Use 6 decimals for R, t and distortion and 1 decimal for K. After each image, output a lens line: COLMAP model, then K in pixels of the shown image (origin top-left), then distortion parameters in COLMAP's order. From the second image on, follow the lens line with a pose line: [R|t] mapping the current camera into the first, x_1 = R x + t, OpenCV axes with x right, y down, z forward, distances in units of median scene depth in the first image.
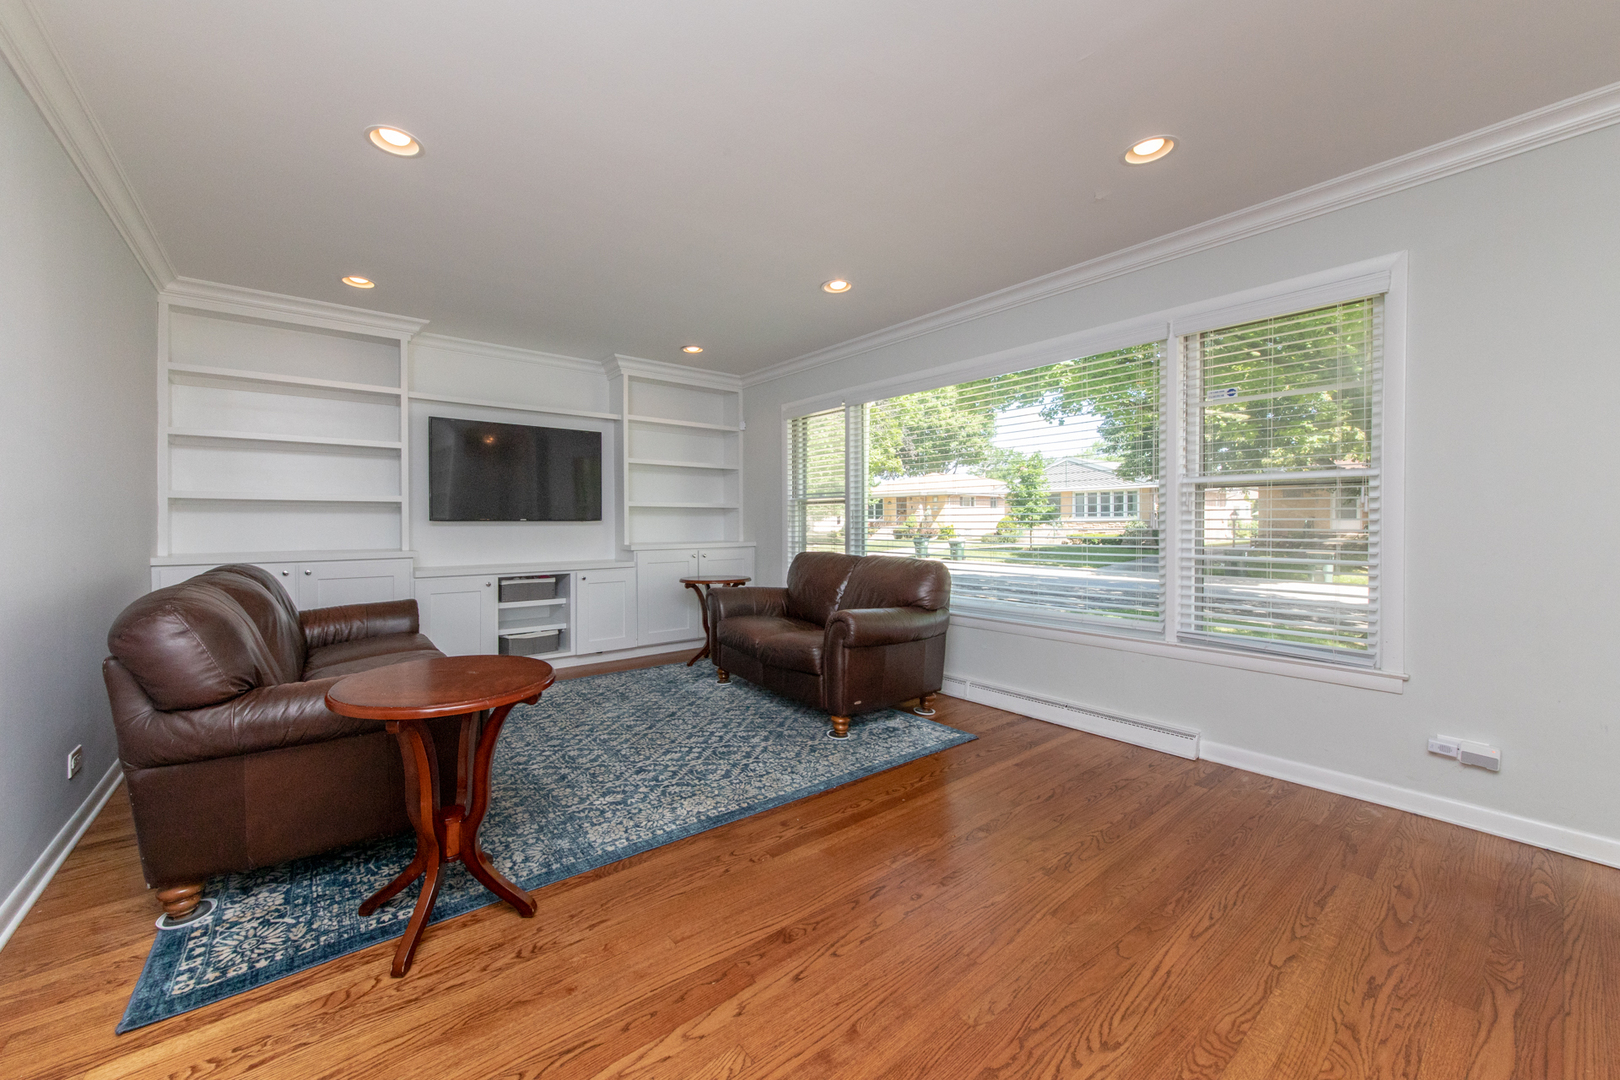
lens RADIAL K [[613.1, 0, 818.4], [0, 613.1, 554.6], [0, 0, 1]] dist [0.005861, -0.000236]
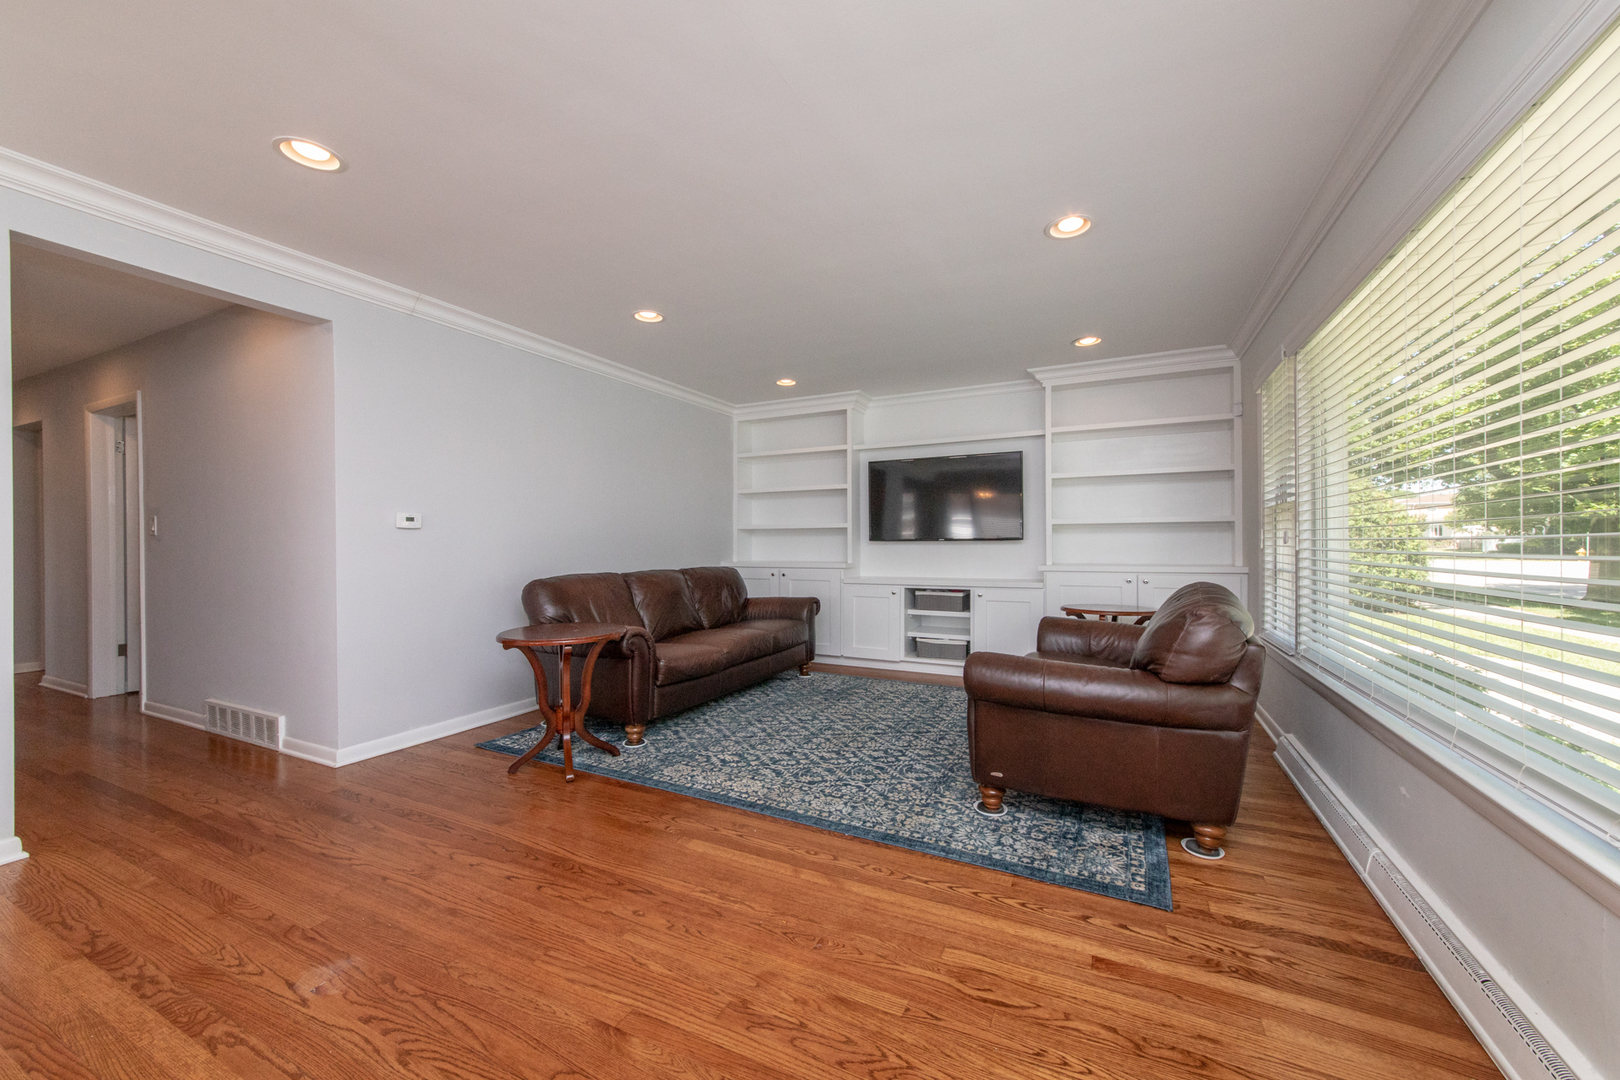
lens RADIAL K [[613.1, 0, 818.4], [0, 613.1, 554.6], [0, 0, 1]] dist [0.005861, -0.000236]
pose [[0.417868, 0.013866, -0.908402, 0.671102], [-0.043235, 0.999054, -0.004638, -0.018849], [0.907478, 0.041213, 0.418073, 0.468687]]
